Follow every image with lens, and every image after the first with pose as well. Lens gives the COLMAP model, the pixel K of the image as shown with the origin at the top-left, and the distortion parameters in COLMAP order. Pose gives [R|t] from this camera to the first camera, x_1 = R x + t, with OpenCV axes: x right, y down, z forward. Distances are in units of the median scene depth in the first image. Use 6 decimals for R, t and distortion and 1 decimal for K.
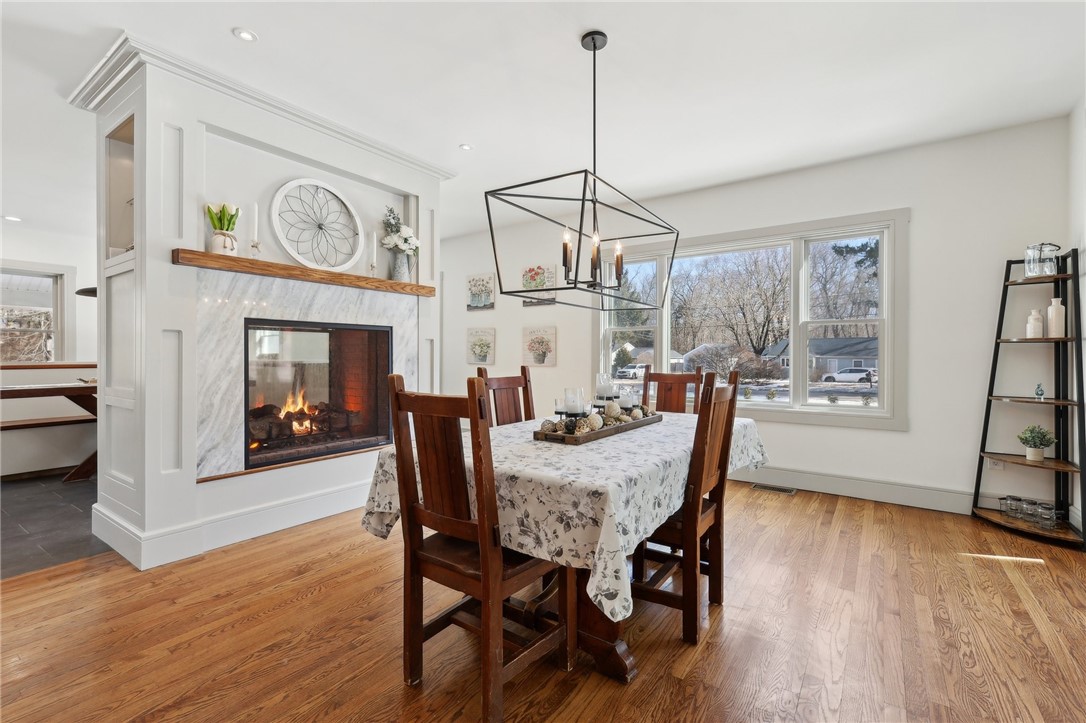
lens RADIAL K [[481.9, 0, 545.5], [0, 481.9, 354.0], [0, 0, 1]] dist [0.001045, 0.000183]
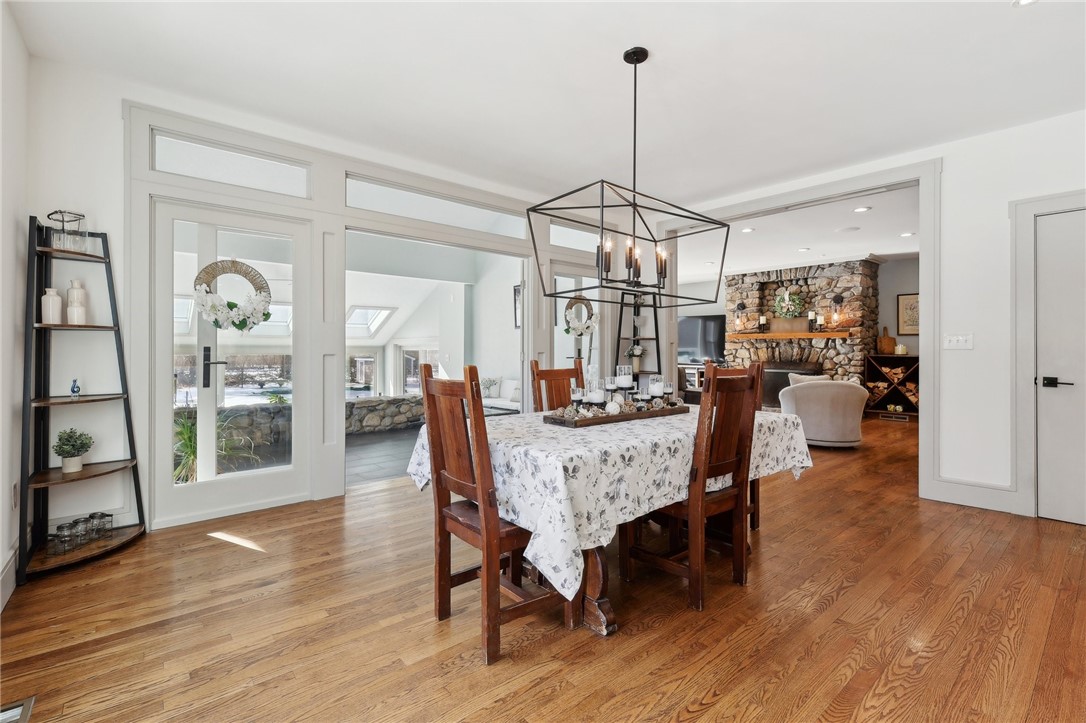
lens RADIAL K [[483.3, 0, 540.2], [0, 483.3, 354.2], [0, 0, 1]] dist [-0.000938, -0.000815]
pose [[-0.963351, -0.007719, 0.268132, 0.013585], [-0.007675, 0.999970, 0.001211, 0.009712], [-0.268134, -0.000892, -0.963381, 1.652970]]
